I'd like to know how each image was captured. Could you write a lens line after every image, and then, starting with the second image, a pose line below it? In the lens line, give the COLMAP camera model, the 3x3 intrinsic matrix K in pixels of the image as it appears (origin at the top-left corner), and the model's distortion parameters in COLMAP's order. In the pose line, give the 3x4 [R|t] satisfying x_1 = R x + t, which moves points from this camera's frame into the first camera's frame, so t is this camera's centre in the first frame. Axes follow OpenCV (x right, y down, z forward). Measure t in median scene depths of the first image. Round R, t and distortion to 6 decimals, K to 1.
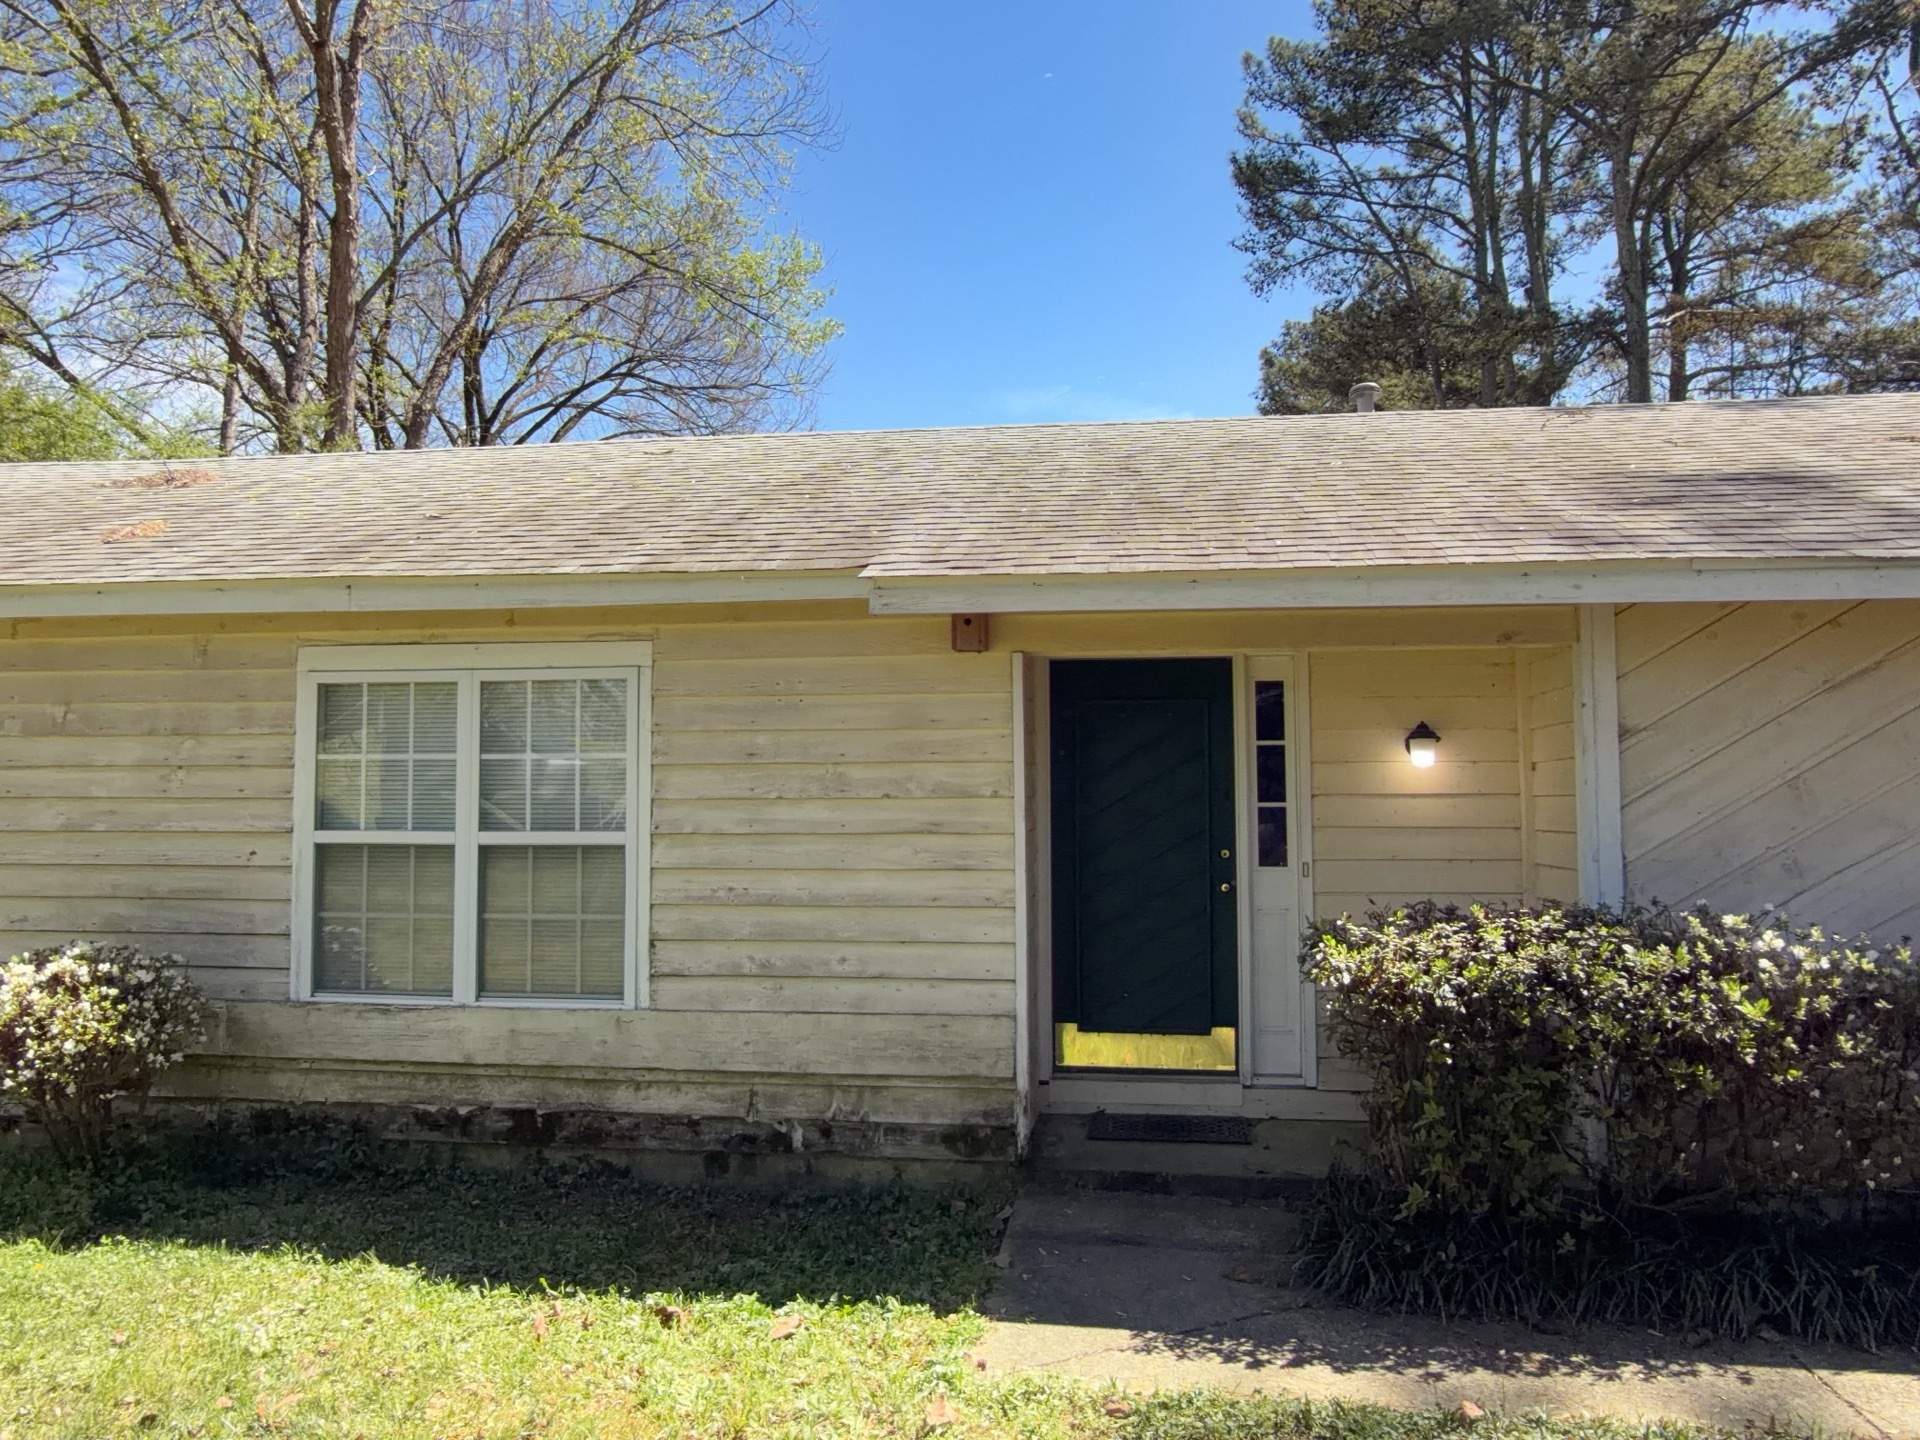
lens RADIAL K [[1374.3, 0, 954.2], [0, 1374.3, 721.7], [0, 0, 1]] dist [-0.031878, 0.030994]
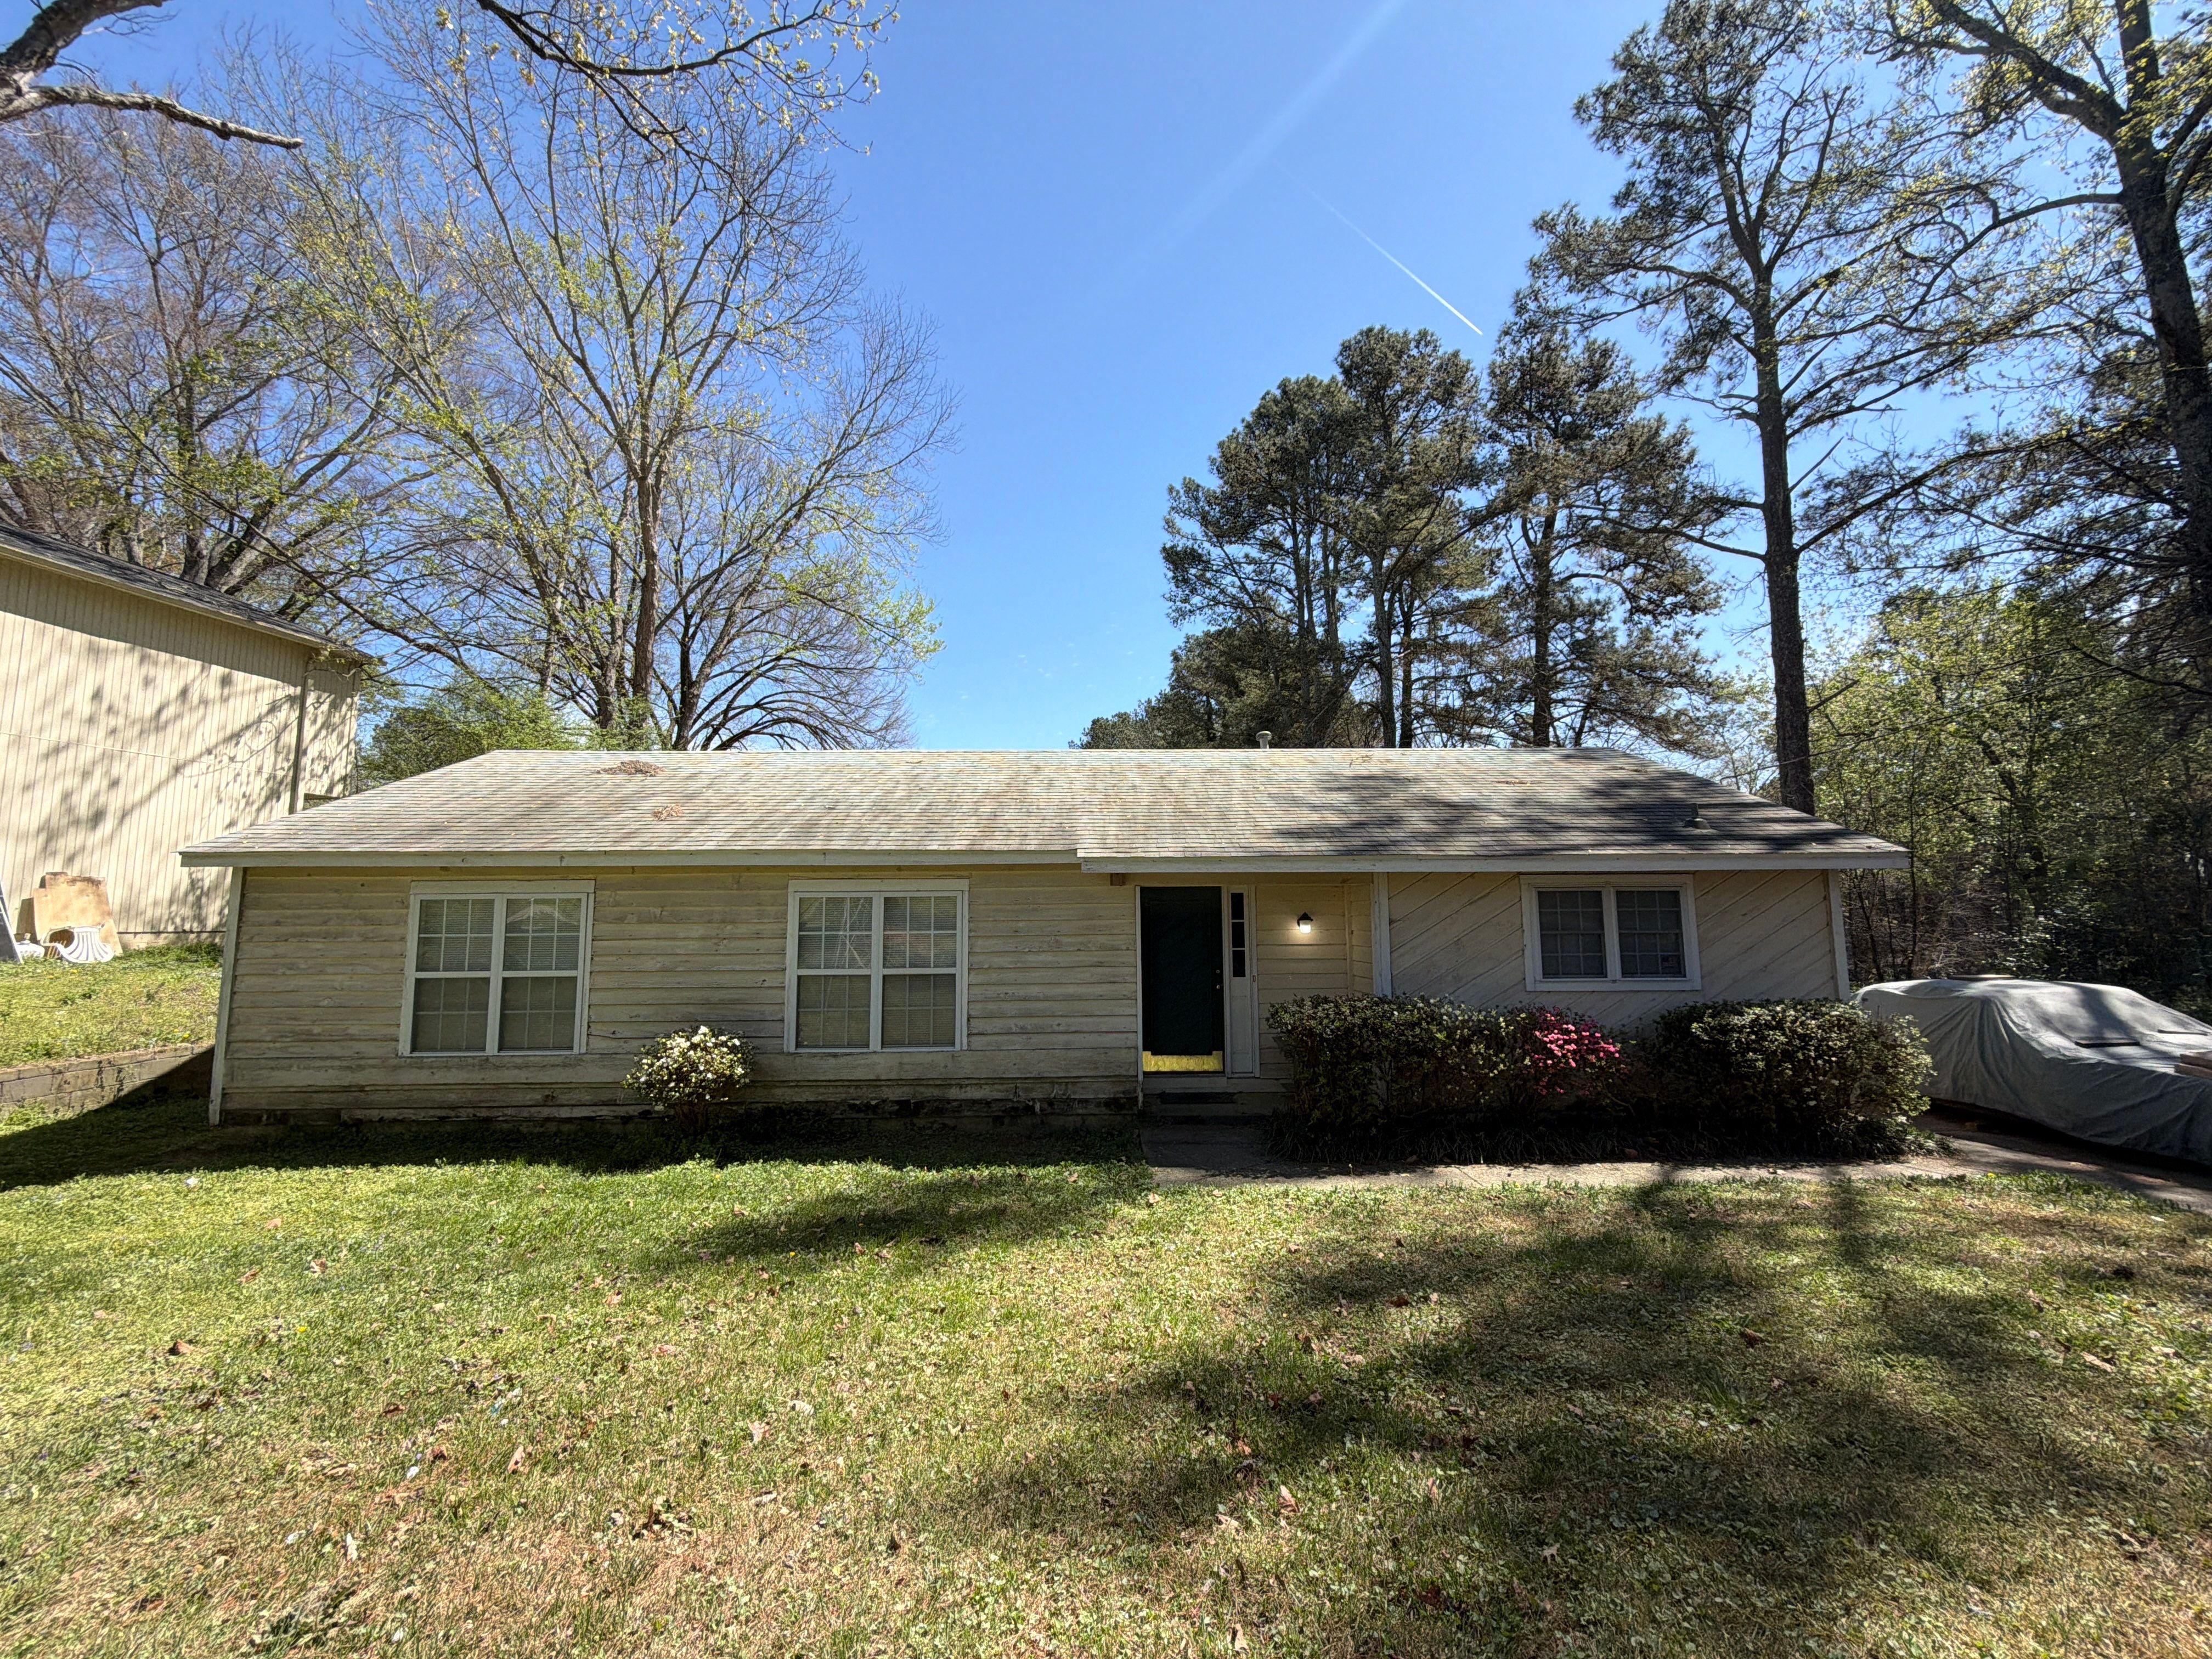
lens RADIAL K [[878.5, 0, 1114.5], [0, 878.5, 837.7], [0, 0, 1]] dist [-0.000603, 0.000846]
pose [[0.986197, 0.009294, 0.165314, -0.223804], [-0.003905, 0.999451, -0.032894, -0.078947], [-0.165529, 0.031794, 0.985692, -0.406993]]
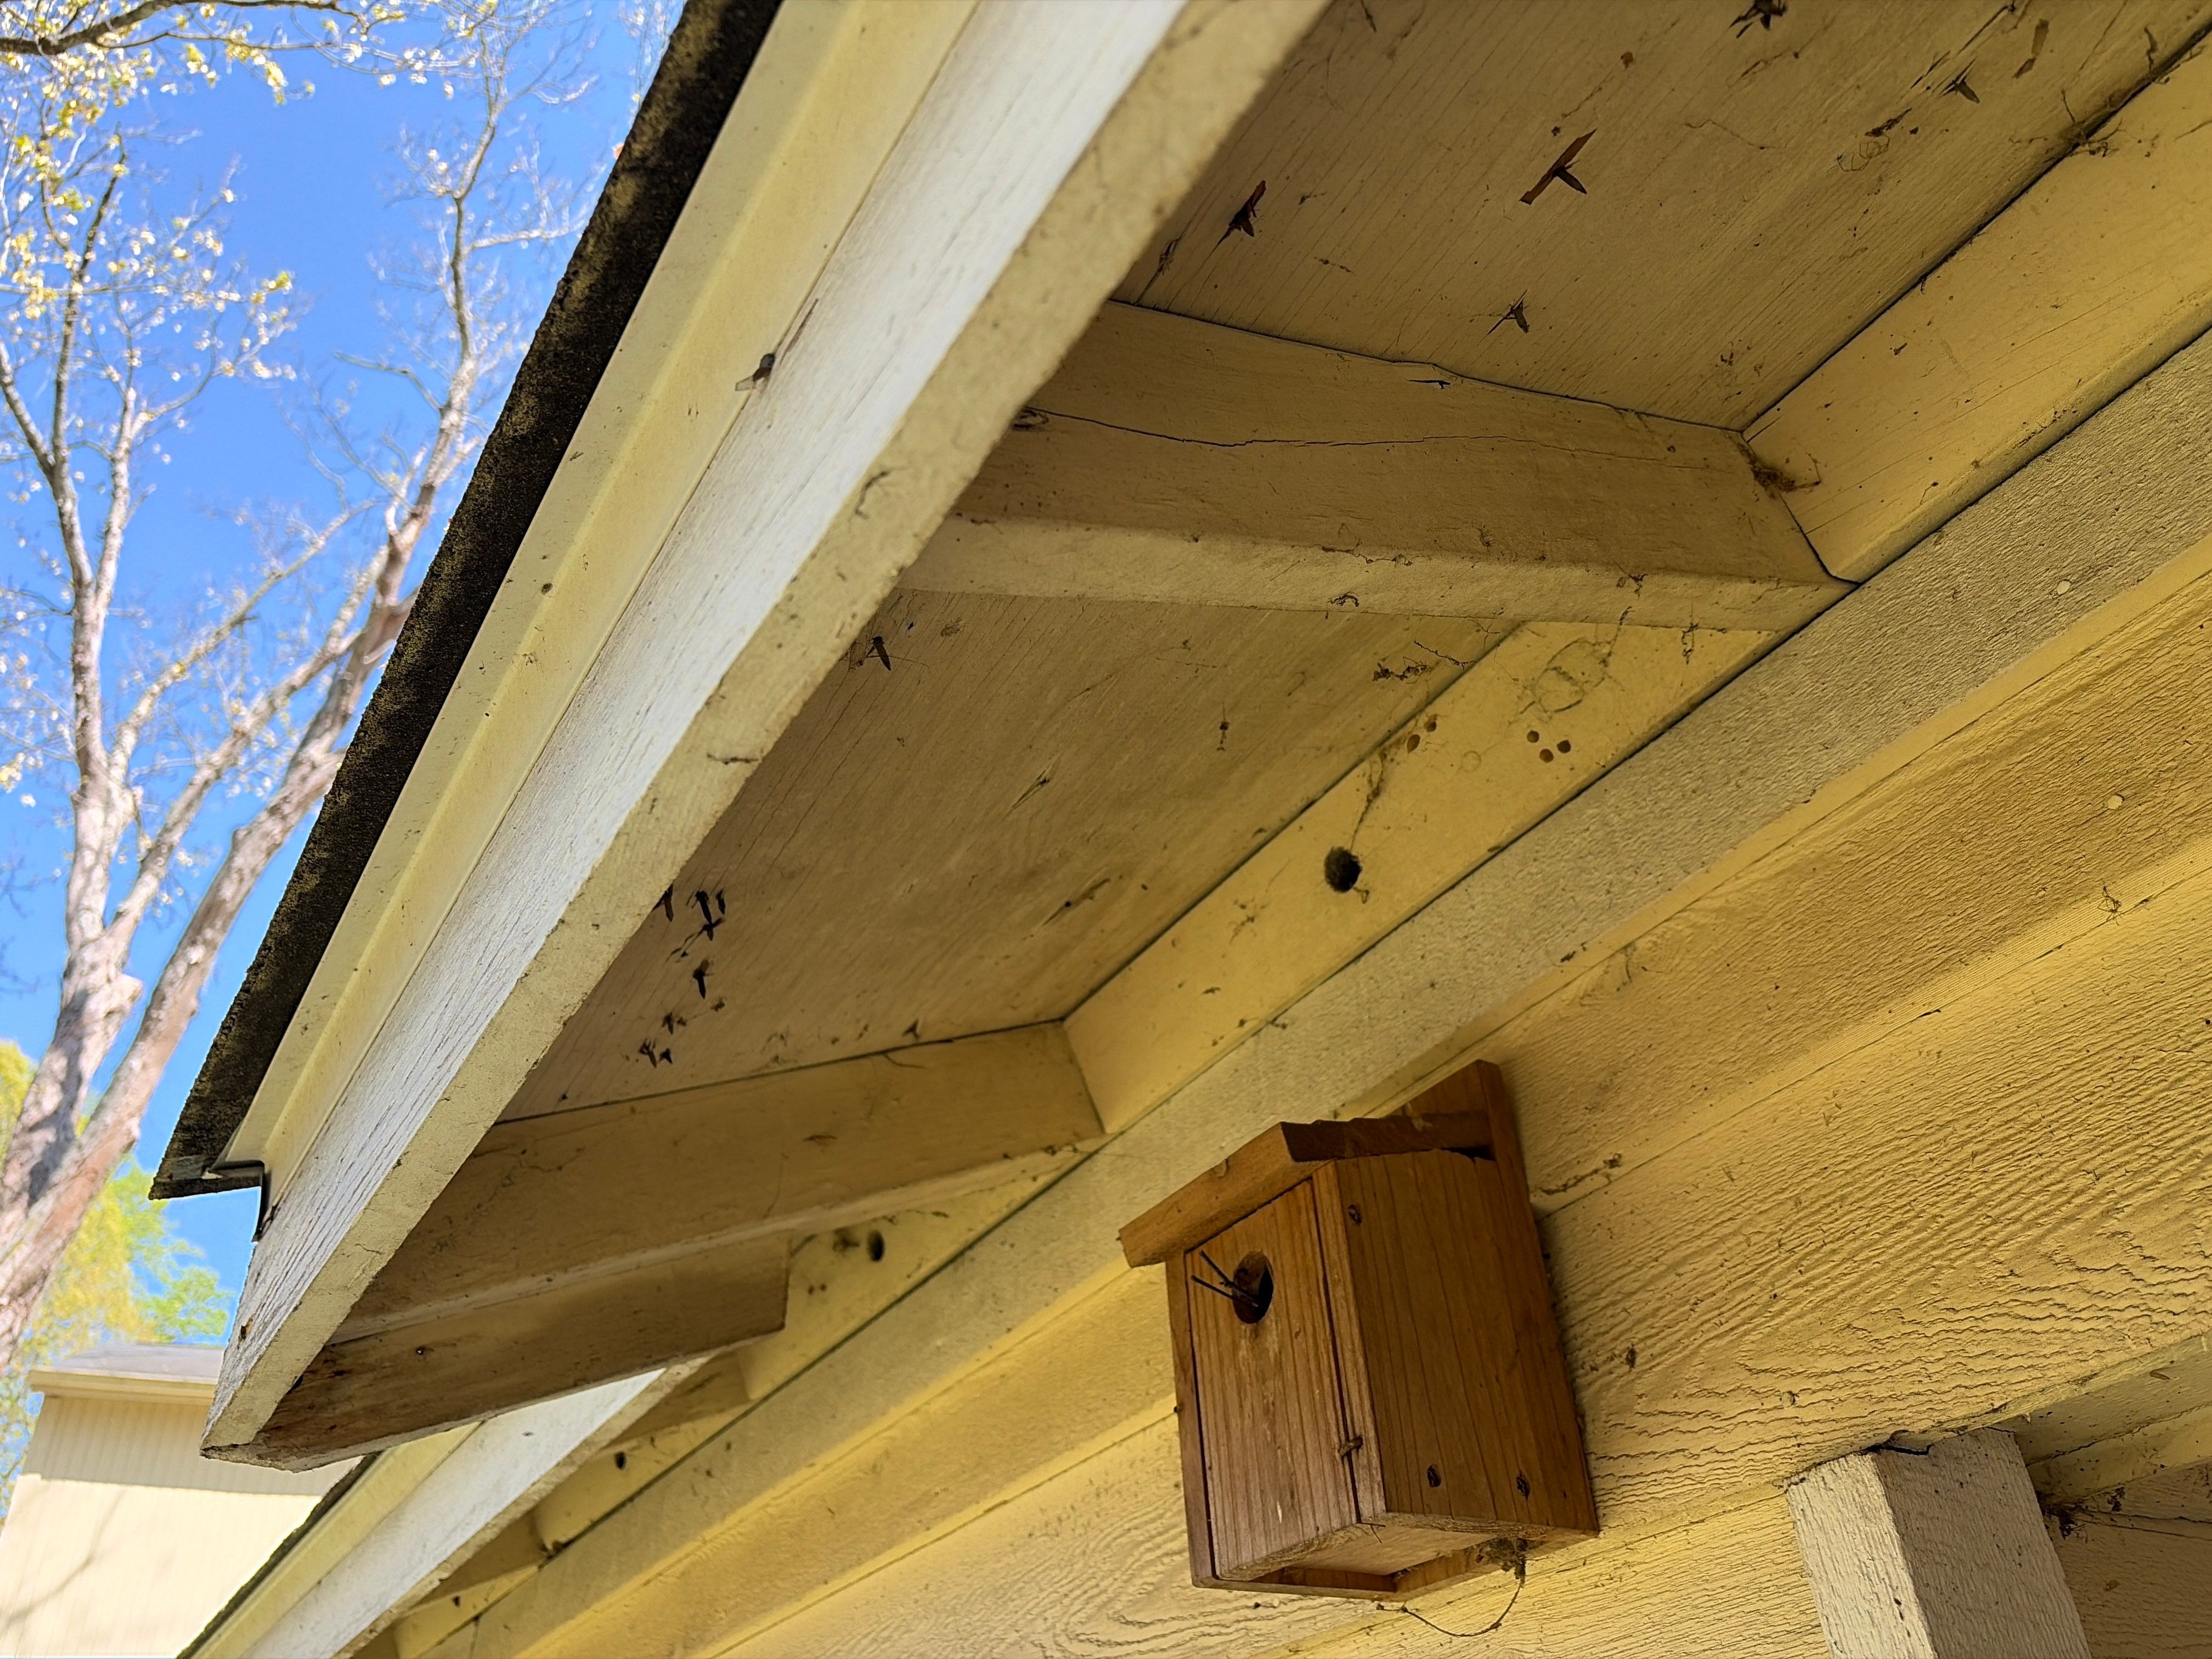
lens RADIAL K [[1692.0, 0, 1126.9], [0, 1692.0, 815.1], [0, 0, 1]] dist [0.019096, -0.023875]
pose [[0.652234, -0.479399, -0.587170, 0.099053], [0.114956, 0.828209, -0.548503, -0.029157], [0.749251, 0.290253, 0.595295, 0.861892]]
